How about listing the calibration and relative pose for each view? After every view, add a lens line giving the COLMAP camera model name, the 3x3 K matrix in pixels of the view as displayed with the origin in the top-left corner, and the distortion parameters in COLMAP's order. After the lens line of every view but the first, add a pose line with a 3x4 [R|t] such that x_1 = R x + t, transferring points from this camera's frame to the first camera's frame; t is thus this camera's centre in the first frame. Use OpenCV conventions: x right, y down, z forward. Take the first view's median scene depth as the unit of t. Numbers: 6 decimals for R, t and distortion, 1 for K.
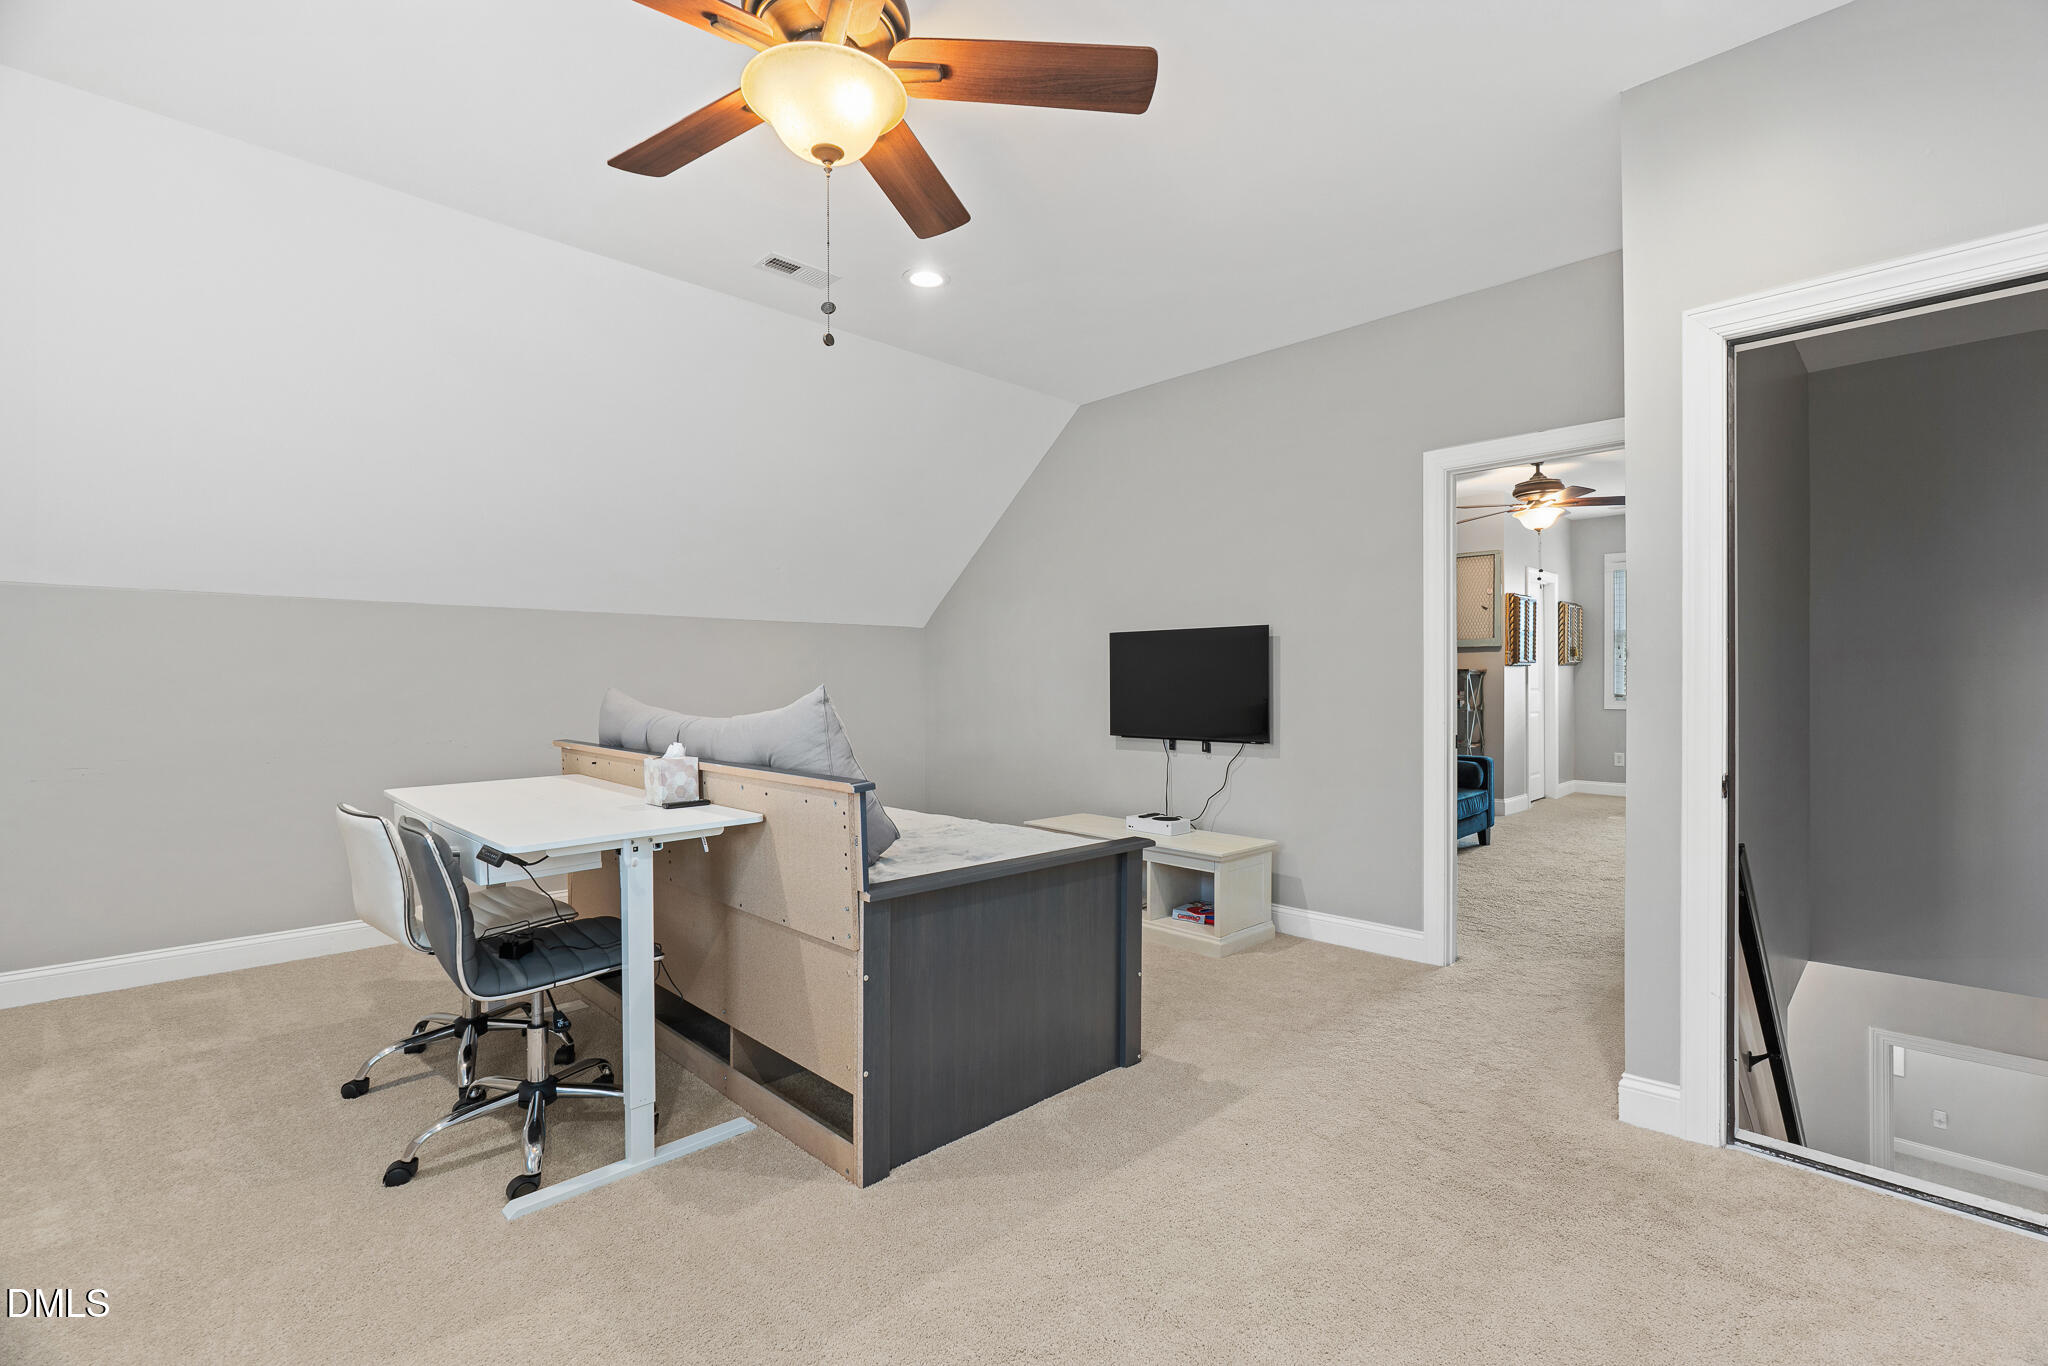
lens RADIAL K [[916.0, 0, 1025.4], [0, 916.0, 679.9], [0, 0, 1]] dist [-0.009786, 0.002437]
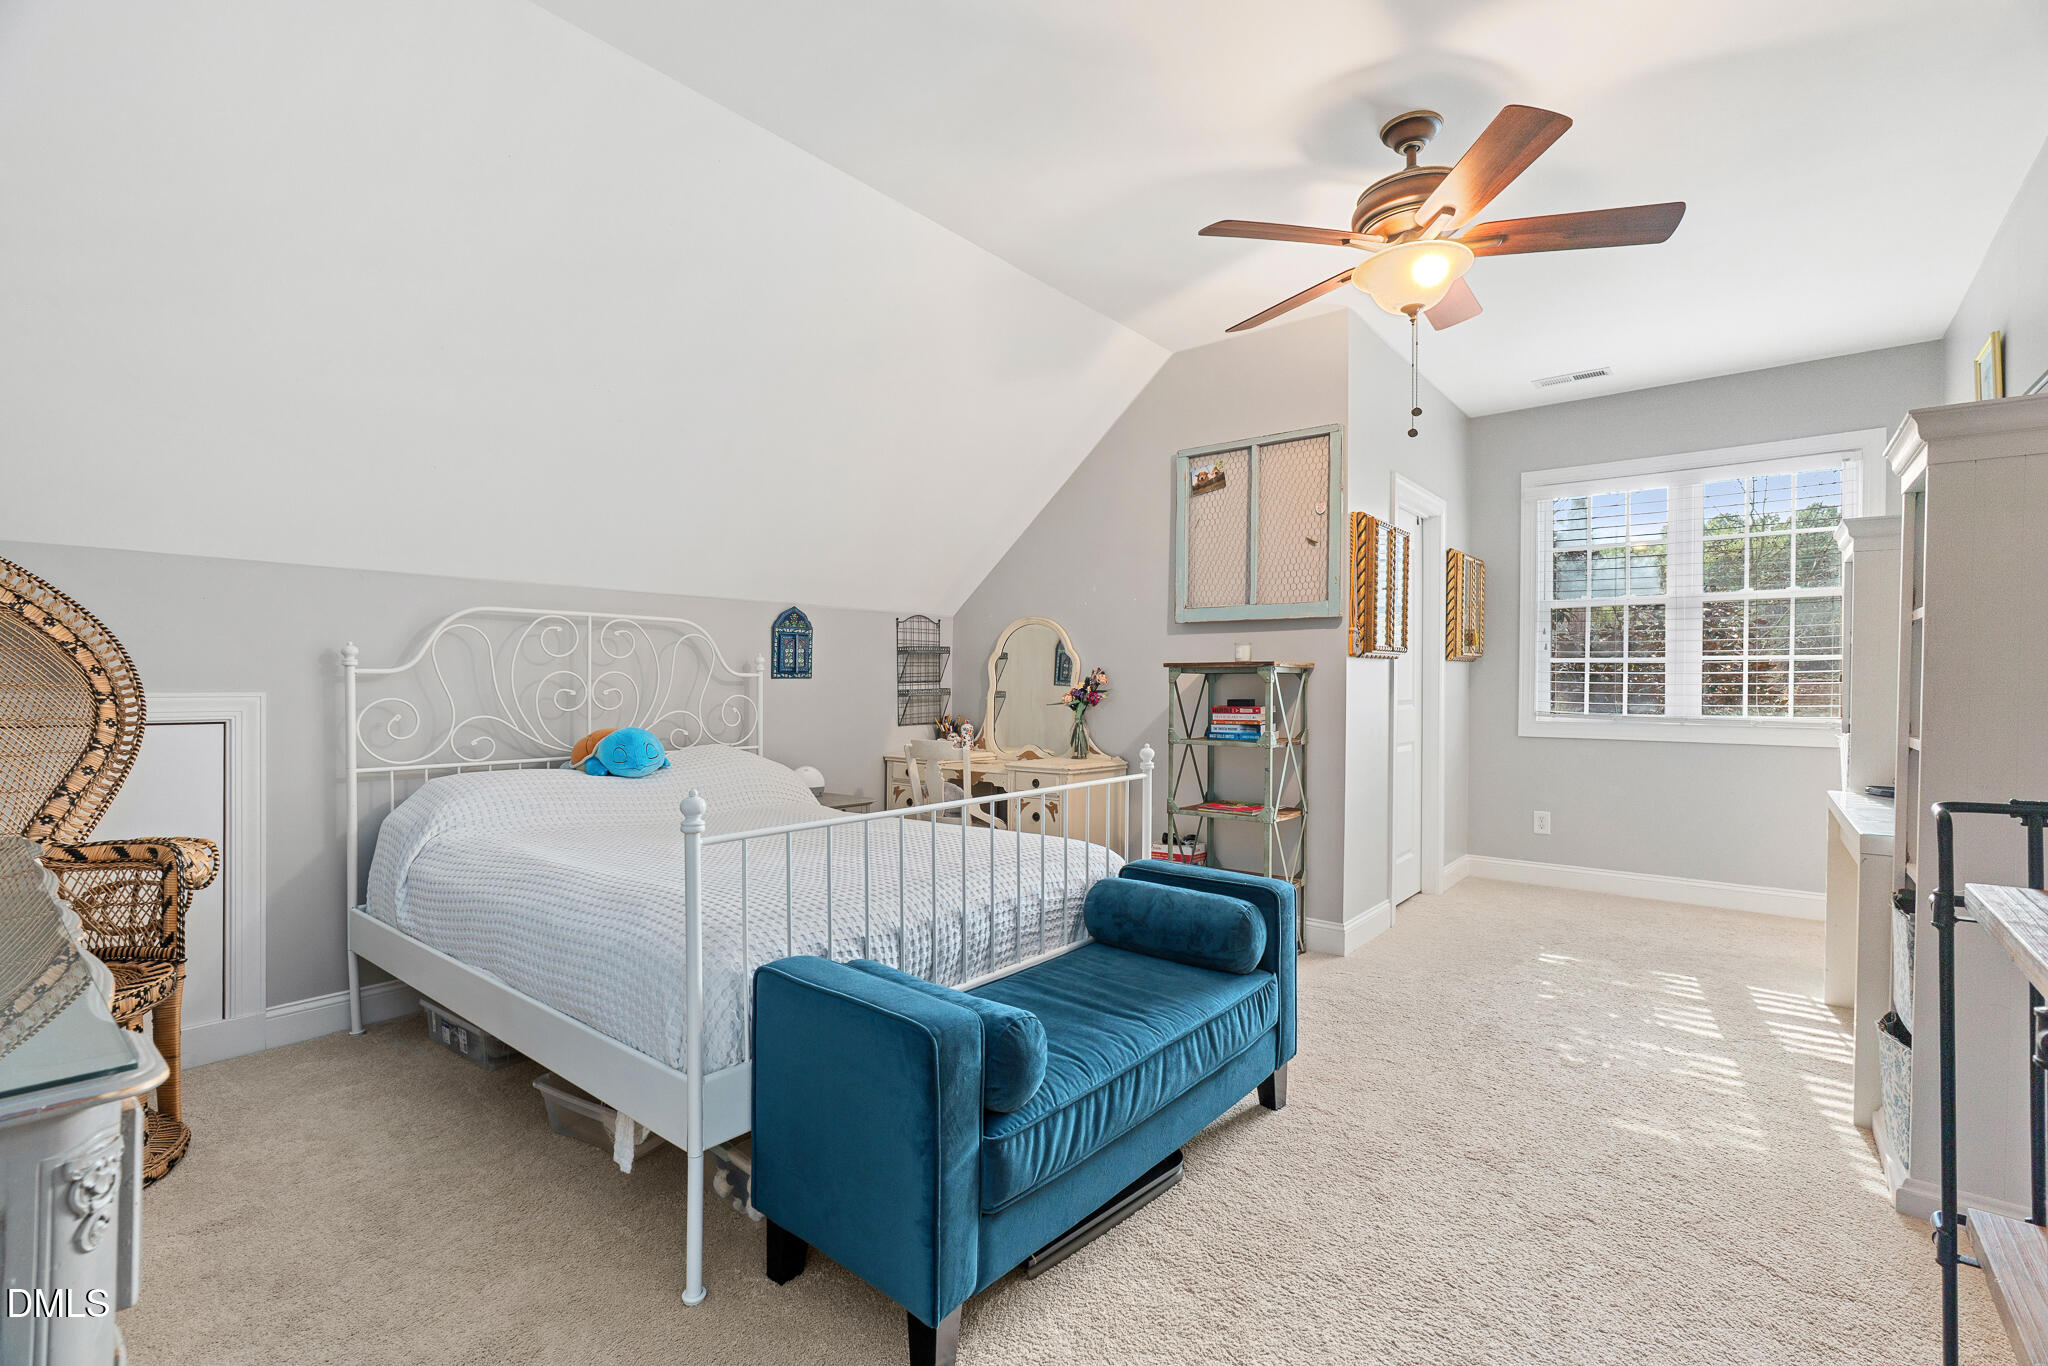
lens RADIAL K [[916.0, 0, 1023.2], [0, 916.0, 684.8], [0, 0, 1]] dist [-0.009786, 0.002437]
pose [[0.994624, 0.006470, 0.103346, 0.286884], [-0.006629, 0.999977, 0.001196, 0.000784], [-0.103336, -0.001875, 0.994645, 0.503008]]
